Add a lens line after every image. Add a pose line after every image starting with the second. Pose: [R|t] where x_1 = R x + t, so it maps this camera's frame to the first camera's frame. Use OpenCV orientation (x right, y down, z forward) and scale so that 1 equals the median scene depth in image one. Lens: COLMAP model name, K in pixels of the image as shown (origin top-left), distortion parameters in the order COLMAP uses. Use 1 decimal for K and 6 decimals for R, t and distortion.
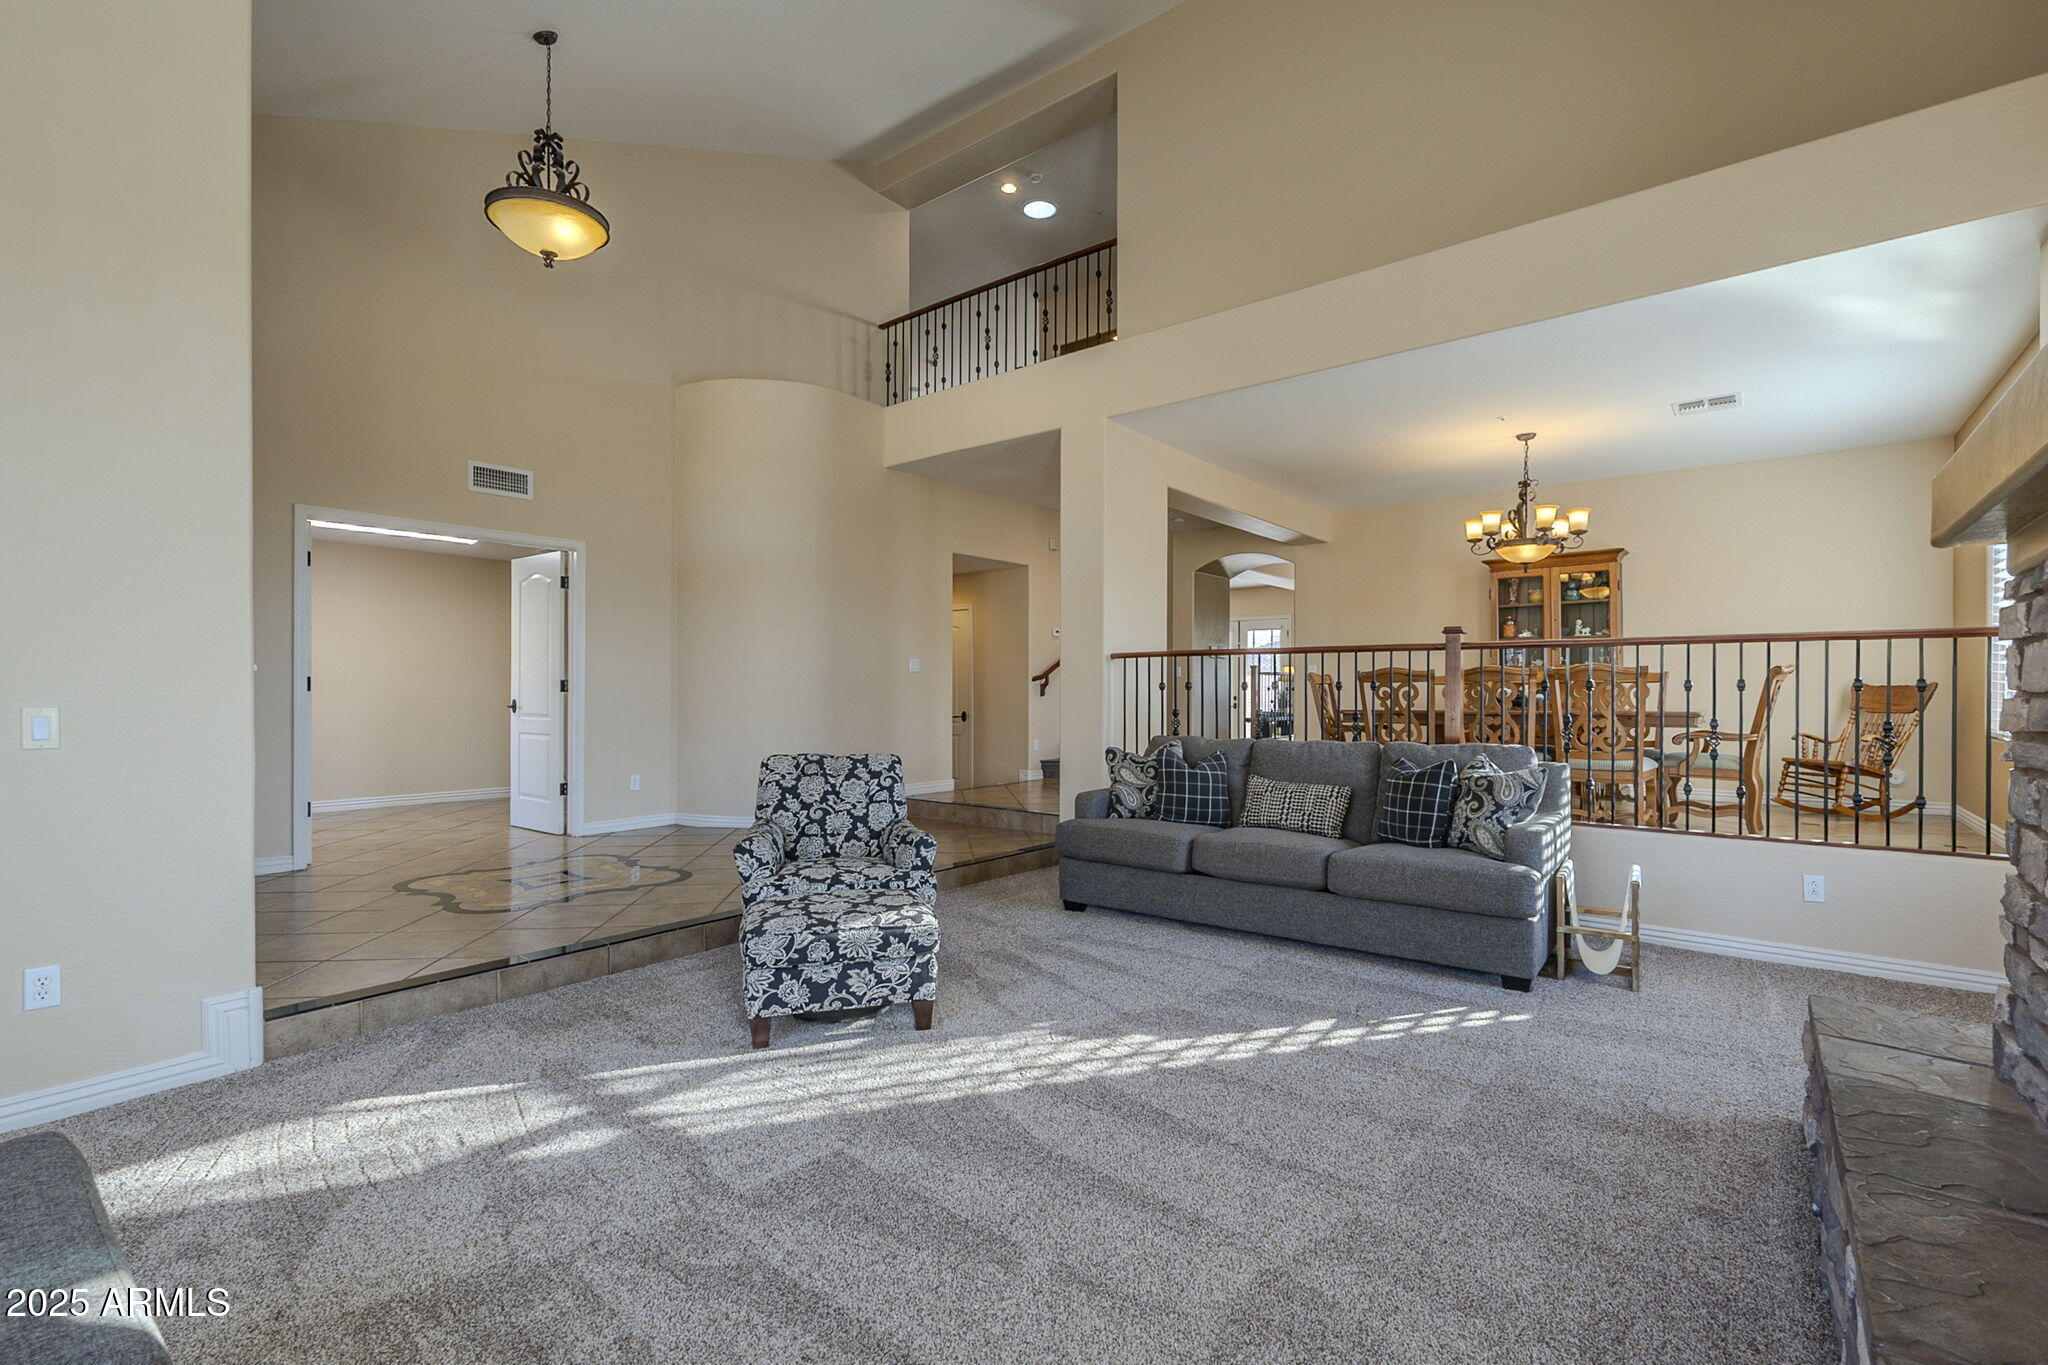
lens RADIAL K [[905.0, 0, 1019.2], [0, 905.0, 685.8], [0, 0, 1]] dist [-0.002126, 0.000355]
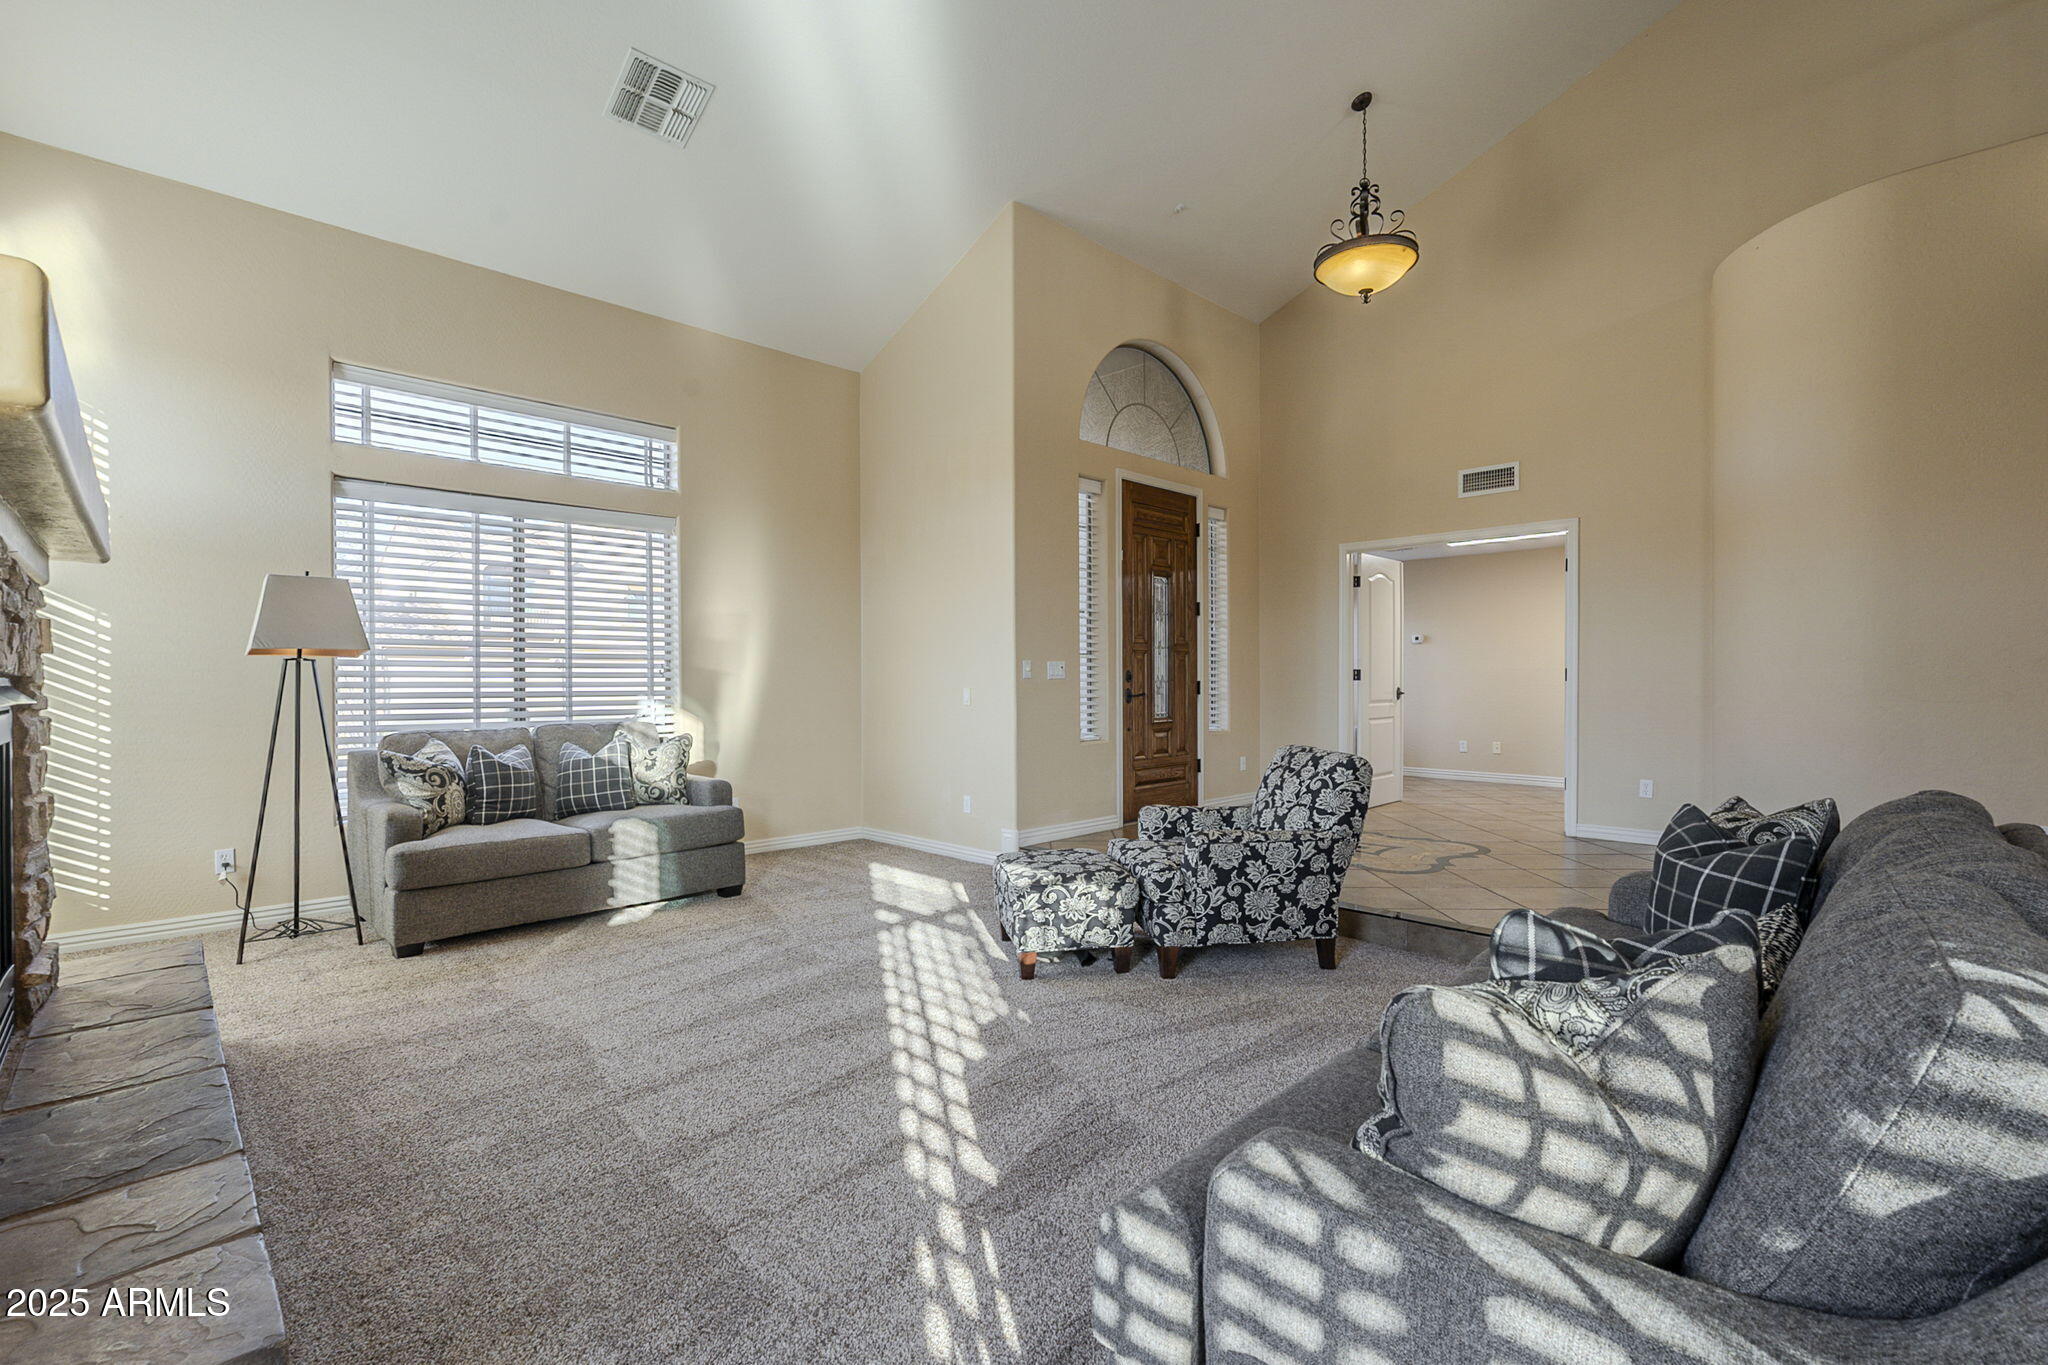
lens RADIAL K [[905.0, 0, 1019.2], [0, 905.0, 685.8], [0, 0, 1]] dist [-0.002126, 0.000355]
pose [[-0.119047, 0.006694, -0.992866, 1.017391], [0.001009, 0.999978, 0.006621, 0.005374], [0.992888, -0.000213, -0.119051, 1.118511]]
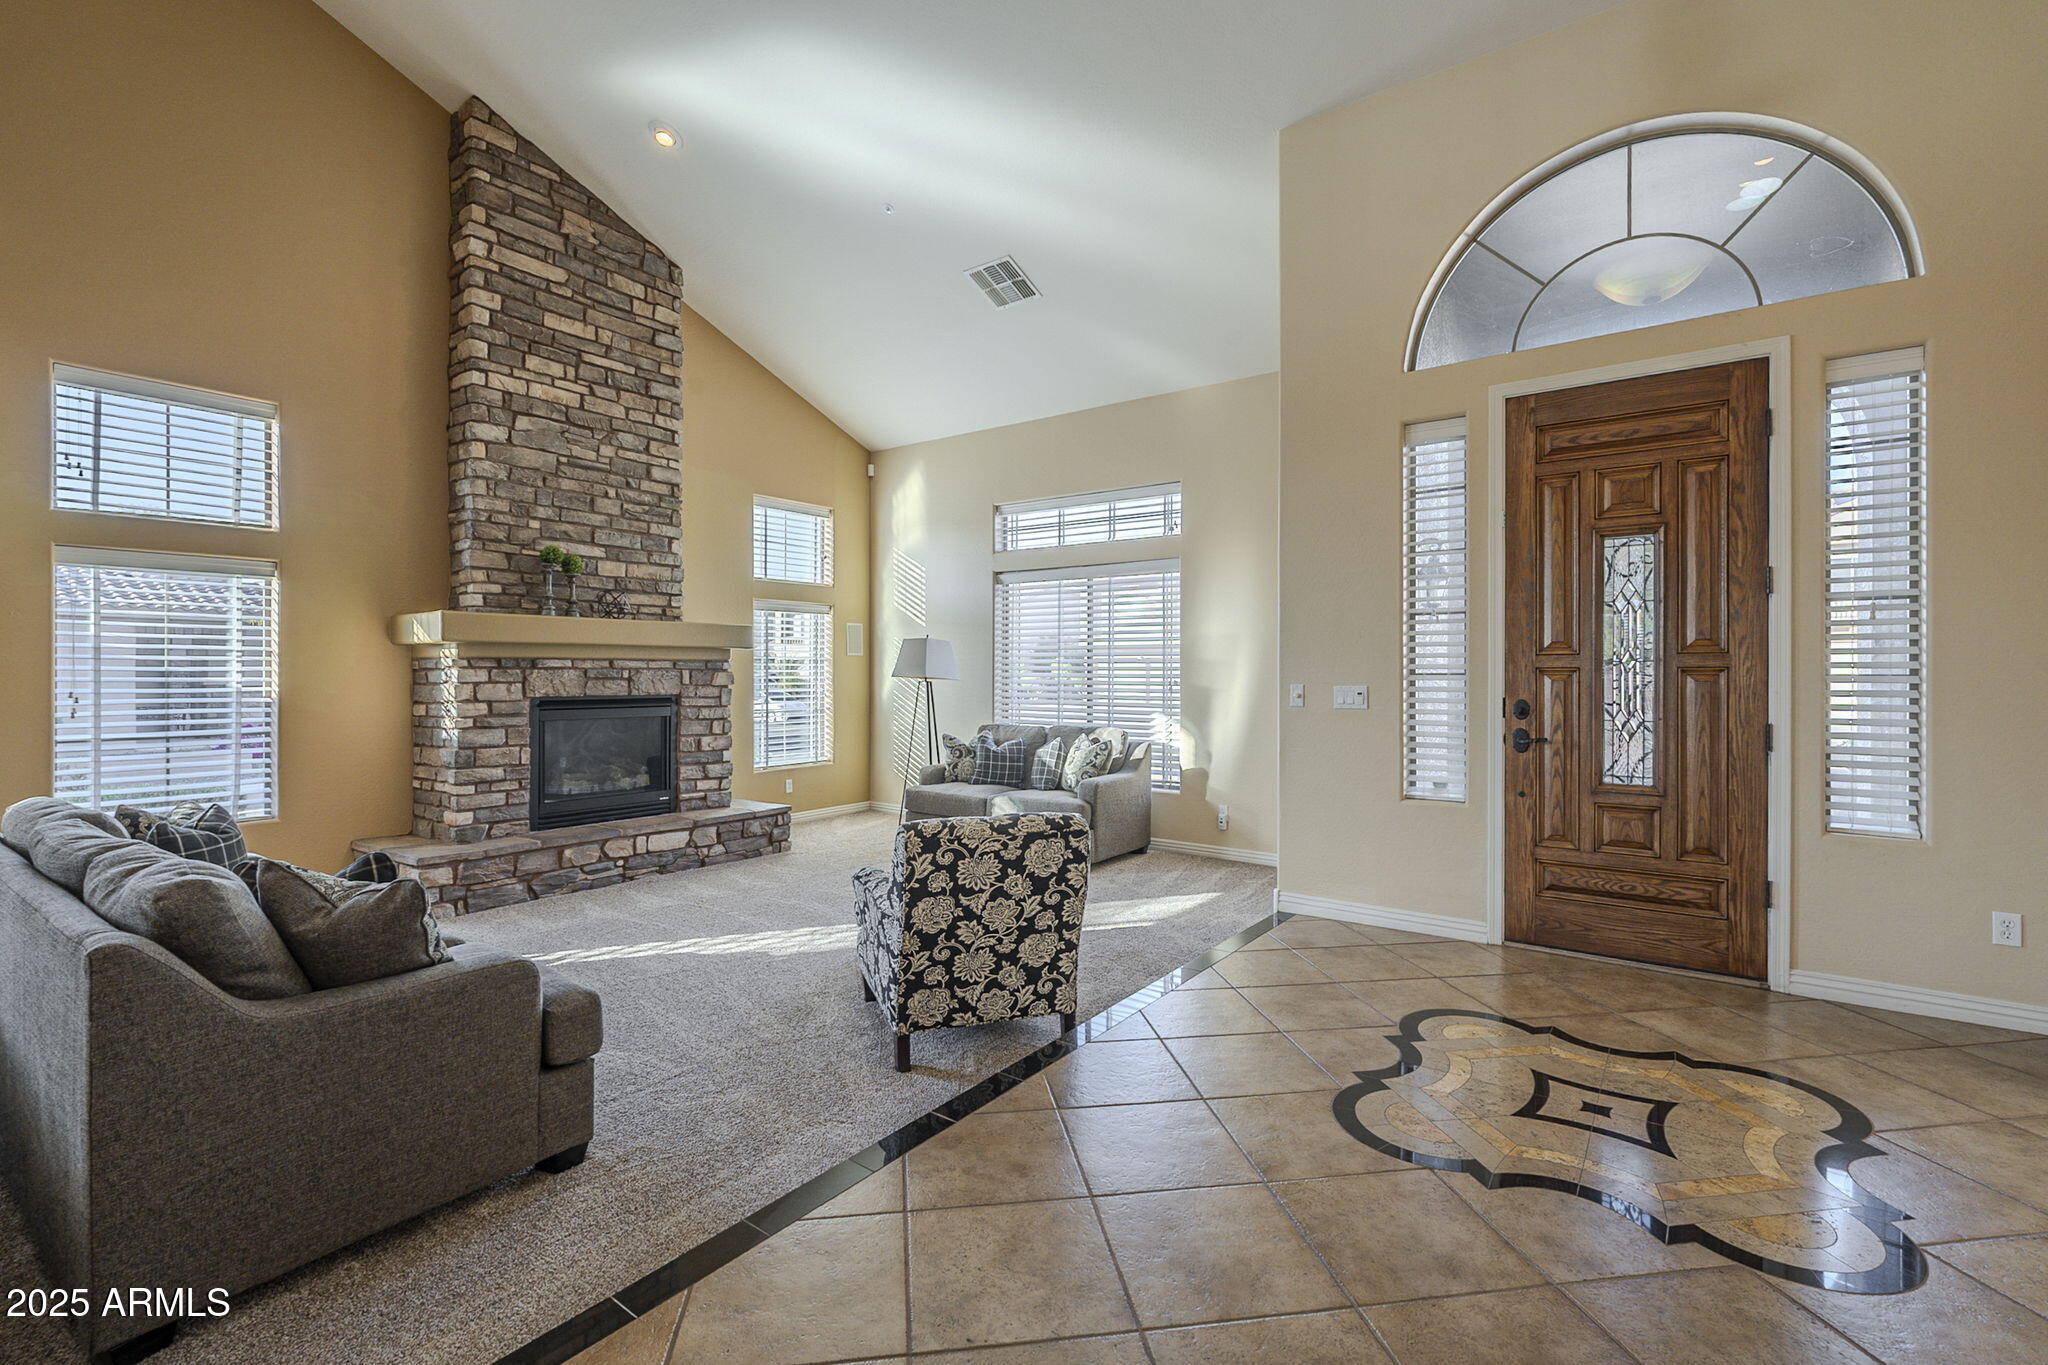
lens RADIAL K [[904.6, 0, 1024.4], [0, 904.6, 674.4], [0, 0, 1]] dist [-0.001482, -0.000446]
pose [[-0.998662, -0.003268, -0.051602, -0.261941], [-0.003409, 0.999991, 0.002662, -0.049978], [0.051593, 0.002834, -0.998664, 2.362670]]
